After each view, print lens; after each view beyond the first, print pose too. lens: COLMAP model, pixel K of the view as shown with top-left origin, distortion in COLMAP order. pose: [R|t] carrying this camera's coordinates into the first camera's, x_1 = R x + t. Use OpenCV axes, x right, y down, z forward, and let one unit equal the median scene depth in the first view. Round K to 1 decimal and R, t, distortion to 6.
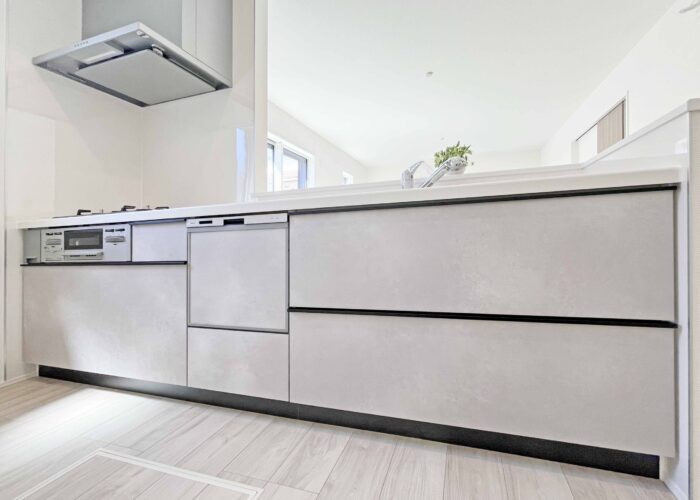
lens RADIAL K [[325.1, 0, 350.1], [0, 325.1, 266.2], [0, 0, 1]] dist [-0.003269, 0.000027]
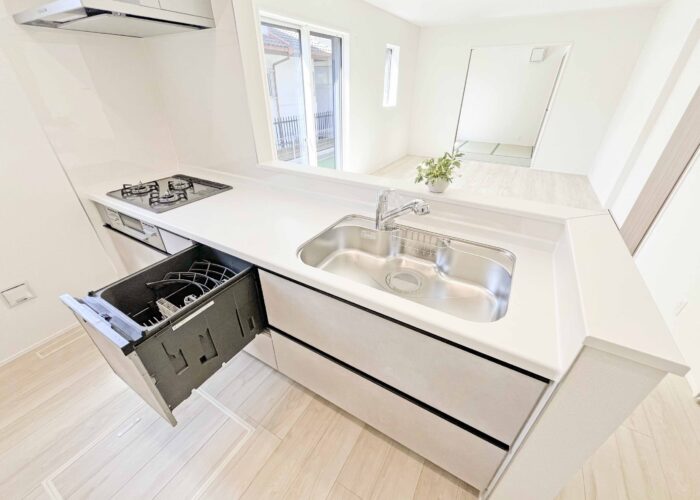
lens RADIAL K [[281.0, 0, 350.0], [0, 281.0, 270.9], [0, 0, 1]] dist [-0.000280, -0.000122]
pose [[0.979658, 0.115675, -0.163981, 0.366131], [-0.012380, 0.850428, 0.525945, -0.813402], [0.200293, -0.513216, 0.834561, 0.216023]]
